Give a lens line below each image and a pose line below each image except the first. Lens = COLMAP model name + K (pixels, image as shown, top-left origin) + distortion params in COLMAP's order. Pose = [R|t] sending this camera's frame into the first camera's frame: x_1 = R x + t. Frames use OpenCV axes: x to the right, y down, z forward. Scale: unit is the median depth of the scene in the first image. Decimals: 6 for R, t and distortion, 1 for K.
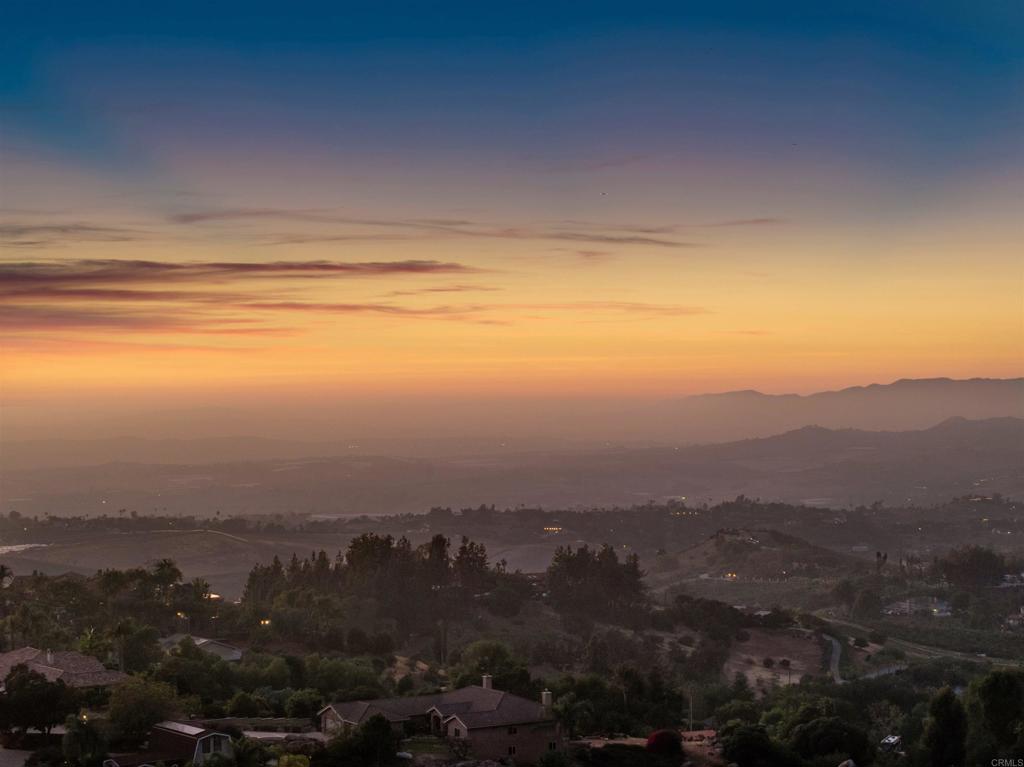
lens RADIAL K [[2089.1, 0, 511.7], [0, 2089.1, 383.6], [0, 0, 1]] dist [-0.006493, 0.000000]
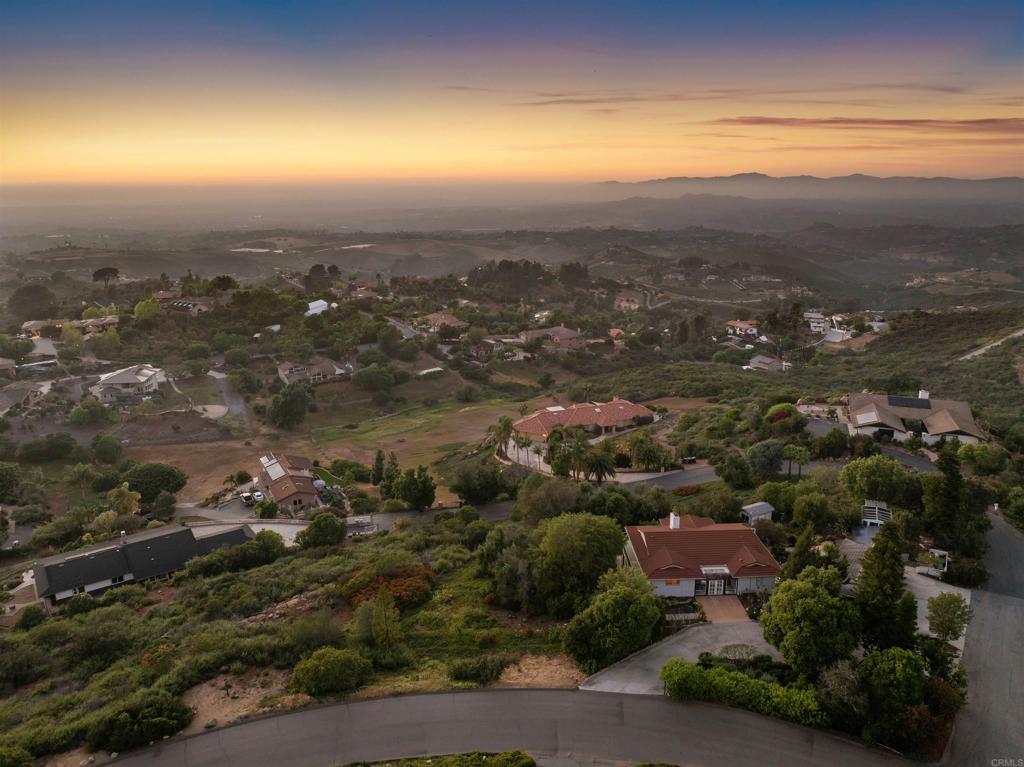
lens RADIAL K [[732.5, 0, 513.2], [0, 732.5, 384.1], [0, 0, 1]] dist [-0.006715, -0.002172]
pose [[0.999837, 0.007260, -0.016532, -0.042941], [-0.002452, 0.961722, 0.274016, -0.063891], [0.017889, -0.273931, 0.961583, -0.162919]]
